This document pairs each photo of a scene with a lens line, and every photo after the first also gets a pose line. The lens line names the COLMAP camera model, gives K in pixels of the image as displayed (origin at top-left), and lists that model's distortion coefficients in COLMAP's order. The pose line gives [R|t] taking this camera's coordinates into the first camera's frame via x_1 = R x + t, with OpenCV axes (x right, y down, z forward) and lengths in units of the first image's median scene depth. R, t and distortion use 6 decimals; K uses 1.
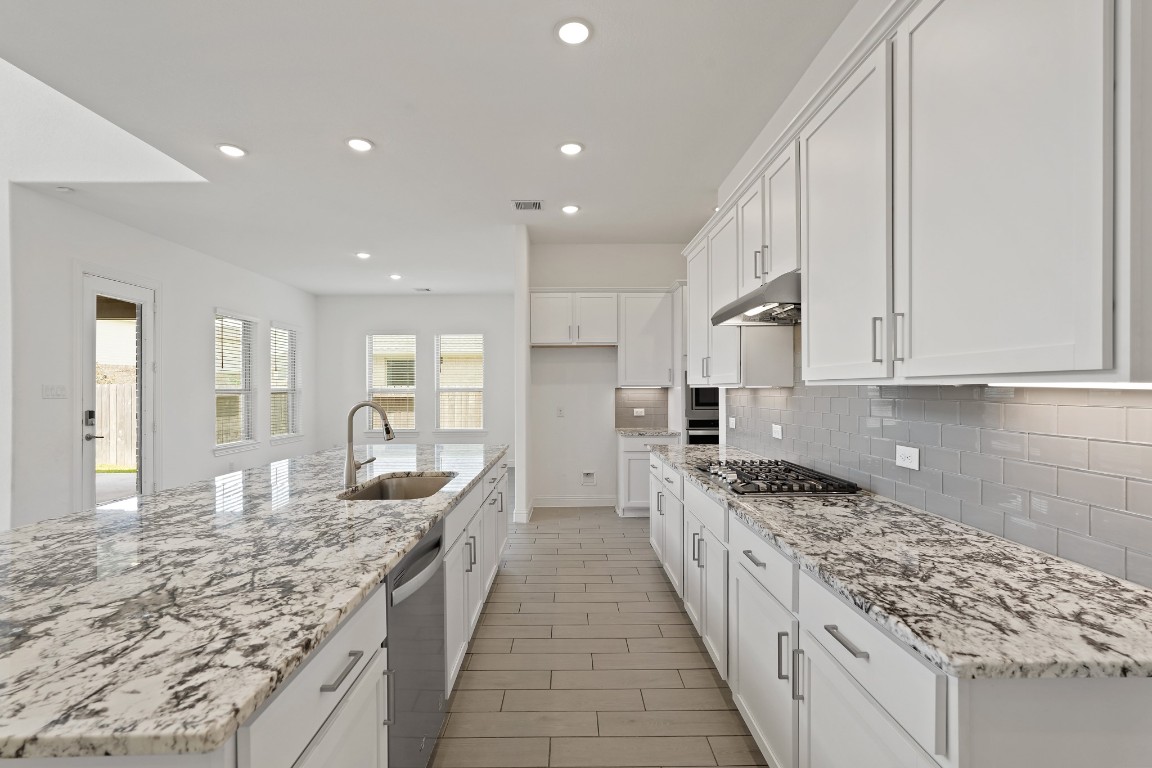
lens RADIAL K [[516.2, 0, 576.0], [0, 516.2, 384.0], [0, 0, 1]] dist [0.009050, -0.000144]
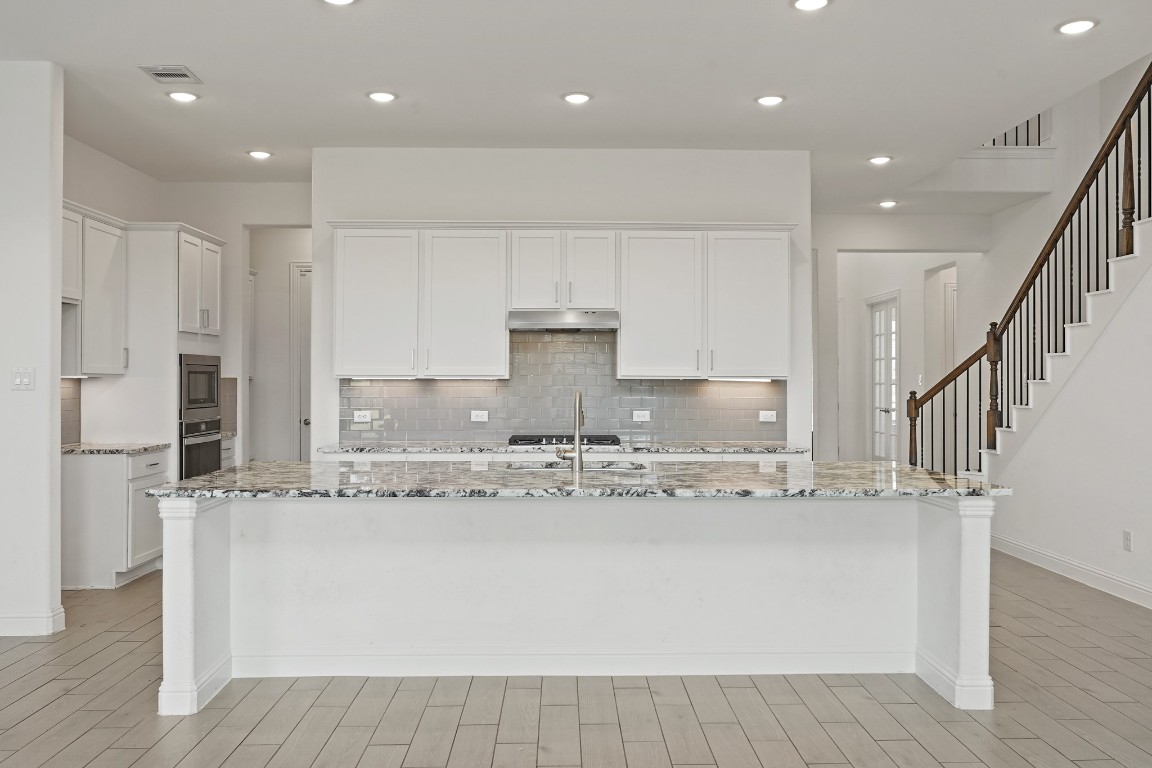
lens RADIAL K [[931.3, 0, 576.7], [0, 931.3, 376.1], [0, 0, 1]] dist [0.001456, -0.002298]
pose [[-0.006191, 0.008802, 0.999942, -1.062971], [-0.011670, 0.999893, -0.008874, 0.009739], [-0.999913, -0.011725, -0.006088, 0.475495]]
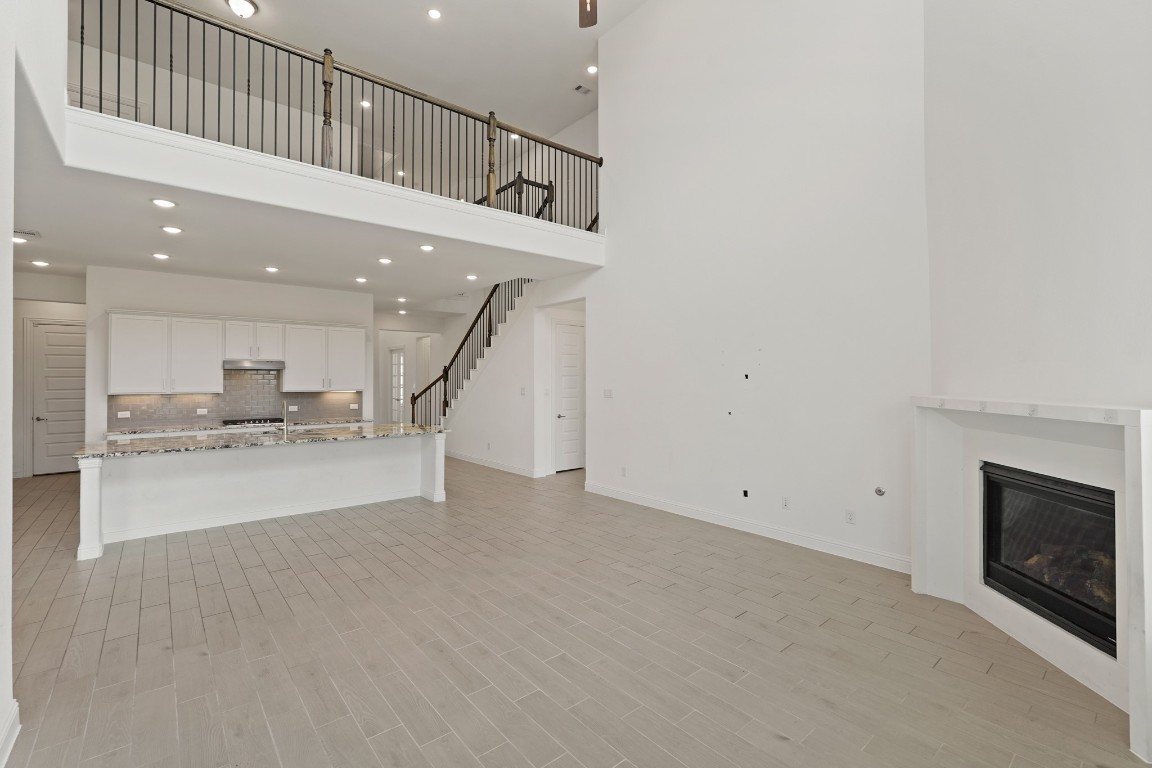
lens RADIAL K [[508.1, 0, 574.0], [0, 508.1, 373.1], [0, 0, 1]] dist [-0.015812, 0.009480]
pose [[-0.626903, 0.013167, 0.778986, -1.496381], [-0.005215, 0.999764, -0.021096, -0.026903], [-0.779080, -0.017288, -0.626687, 0.677784]]
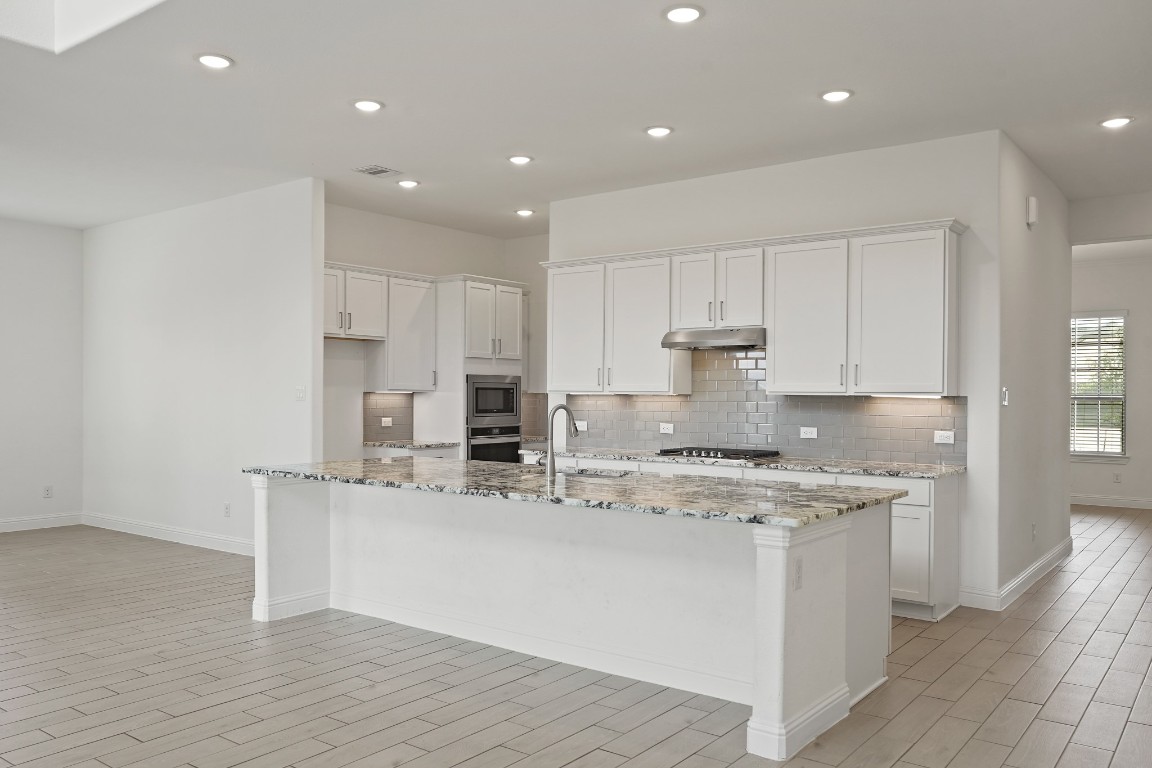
lens RADIAL K [[894.0, 0, 576.7], [0, 894.0, 398.2], [0, 0, 1]] dist [-0.001449, -0.001982]
pose [[0.614735, 0.003075, 0.788728, -0.923253], [-0.015664, 0.999843, 0.008311, 0.000410], [-0.788578, -0.017463, 0.614687, -0.125241]]
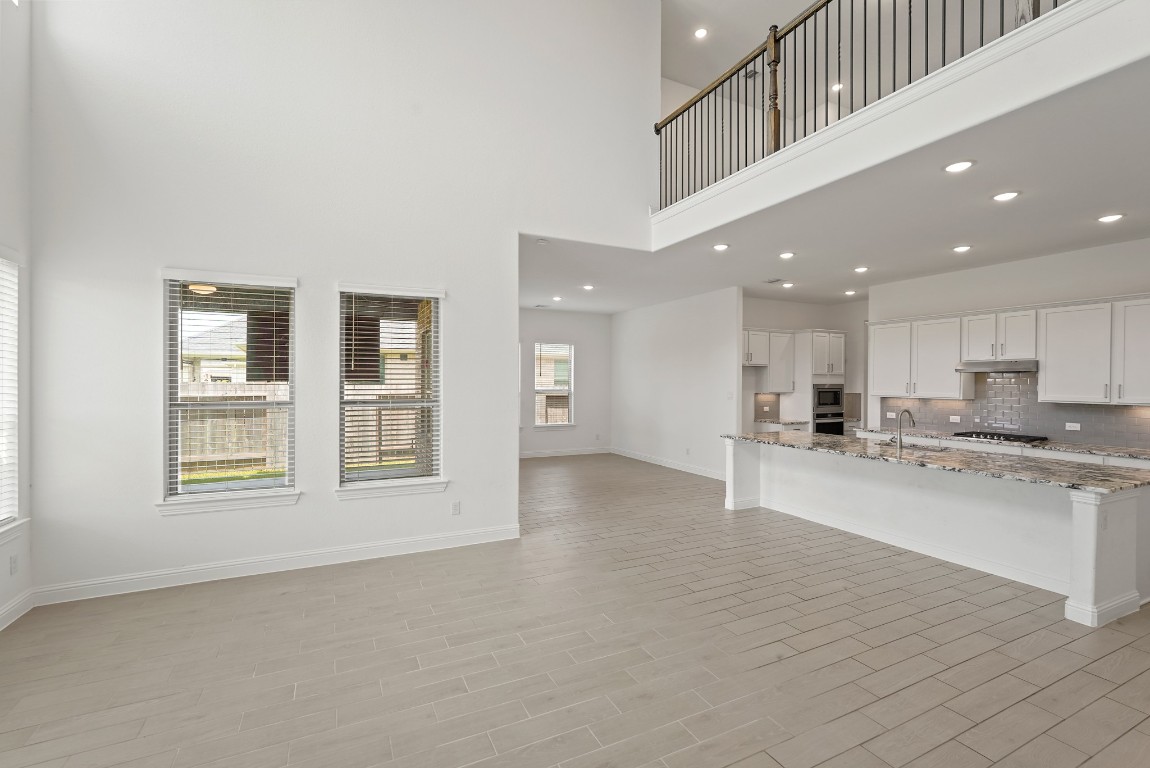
lens RADIAL K [[504.5, 0, 575.0], [0, 504.5, 384.0], [0, 0, 1]] dist [-0.022172, 0.009110]
pose [[0.906024, 0.005529, 0.423190, -1.171364], [-0.012867, 0.999812, 0.014485, -0.039276], [-0.423030, -0.018569, 0.905925, -0.134090]]
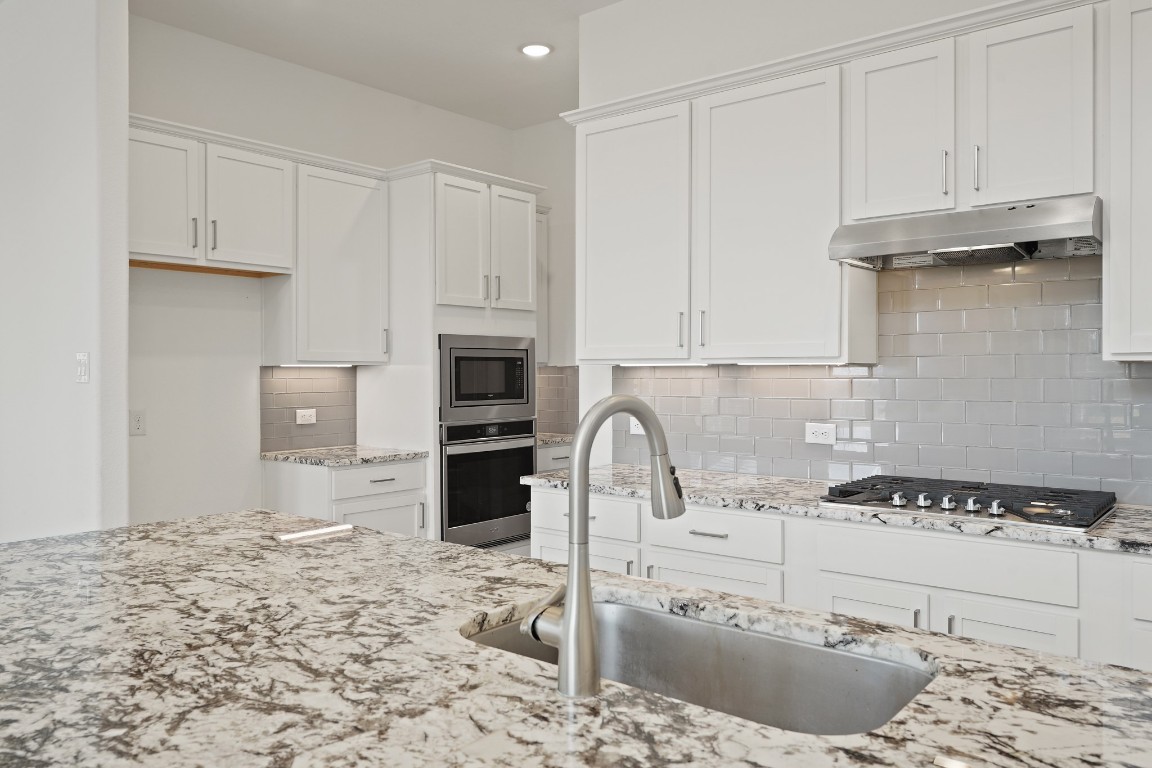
lens RADIAL K [[854.6, 0, 575.0], [0, 854.6, 371.8], [0, 0, 1]] dist [-0.002249, -0.000758]
pose [[0.646371, 0.000640, 0.763023, -0.370353], [-0.007356, 0.999958, 0.005393, 0.007487], [-0.762988, -0.009099, 0.646349, 0.330411]]
